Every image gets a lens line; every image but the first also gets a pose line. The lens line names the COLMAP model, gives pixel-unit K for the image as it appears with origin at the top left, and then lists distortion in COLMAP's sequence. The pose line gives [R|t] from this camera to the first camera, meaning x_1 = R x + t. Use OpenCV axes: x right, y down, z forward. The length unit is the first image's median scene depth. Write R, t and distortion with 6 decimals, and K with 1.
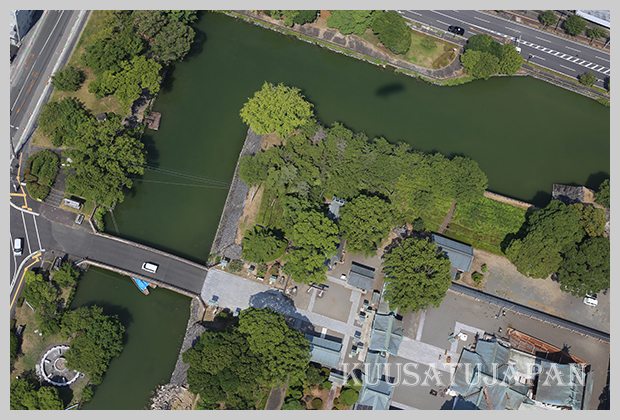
lens RADIAL K [[862.3, 0, 318.8], [0, 862.3, 204.3], [0, 0, 1]] dist [-0.099377, 0.000000]
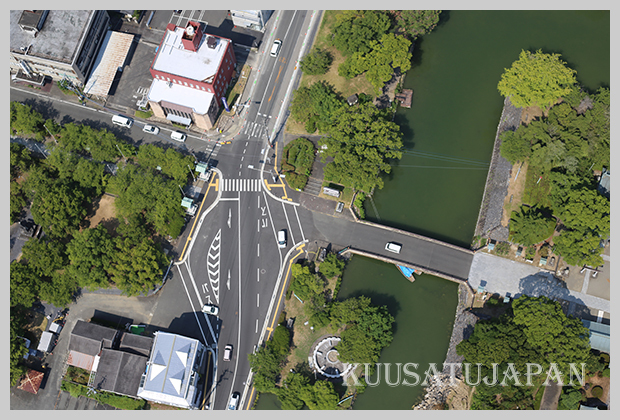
lens RADIAL K [[862.3, 0, 312.1], [0, 862.3, 209.4], [0, 0, 1]] dist [-0.099377, 0.000000]
pose [[0.965924, -0.041611, -0.255459, -0.055210], [0.064882, 0.994406, 0.083349, -0.064369], [0.250561, -0.097083, 0.963221, 0.031221]]
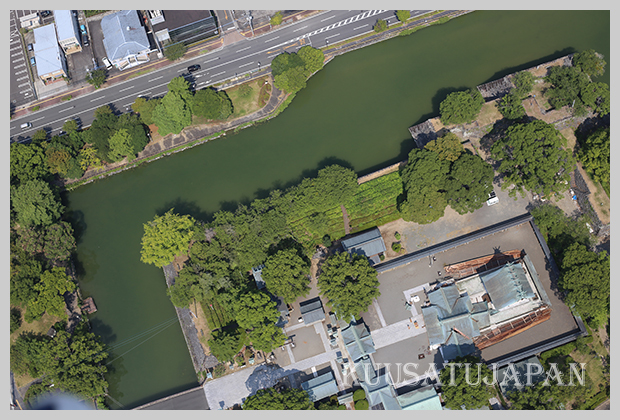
lens RADIAL K [[862.3, 0, 307.3], [0, 862.3, 209.7], [0, 0, 1]] dist [-0.099377, 0.000000]
pose [[0.797837, -0.601641, -0.038515, 0.171821], [0.602873, 0.796233, 0.050568, -0.087439], [0.000243, -0.063565, 0.997978, -0.141160]]
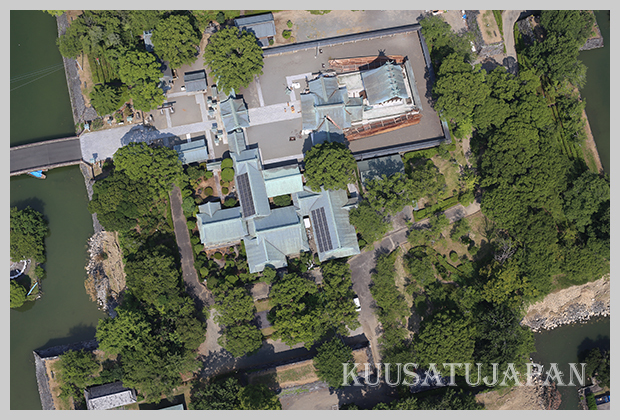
lens RADIAL K [[862.3, 0, 310.5], [0, 862.3, 207.3], [0, 0, 1]] dist [-0.099377, 0.000000]
pose [[0.883389, -0.466882, -0.040556, 0.157747], [0.462957, 0.855968, 0.230196, 0.034022], [-0.072760, -0.222128, 0.972299, -0.201806]]
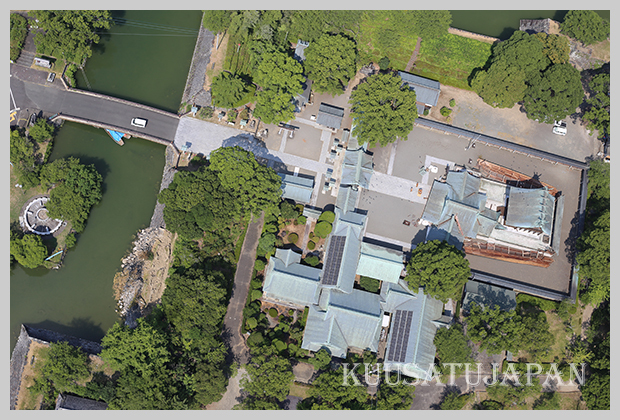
lens RADIAL K [[862.3, 0, 312.1], [0, 862.3, 206.6], [0, 0, 1]] dist [-0.099377, 0.000000]
pose [[0.997830, -0.062803, -0.019757, 0.041765], [0.064647, 0.991434, 0.113484, 0.074046], [0.012460, -0.114515, 0.993343, -0.026704]]
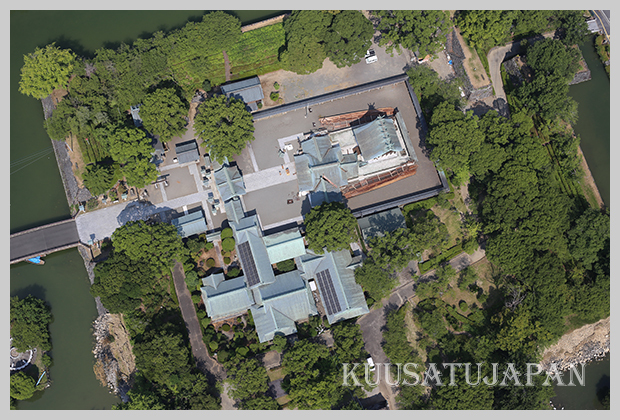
lens RADIAL K [[862.3, 0, 311.2], [0, 862.3, 207.8], [0, 0, 1]] dist [-0.099377, 0.000000]
pose [[0.838421, -0.544899, -0.011588, 0.164790], [0.535155, 0.819028, 0.206889, -0.006312], [-0.103243, -0.179662, 0.978296, -0.180263]]
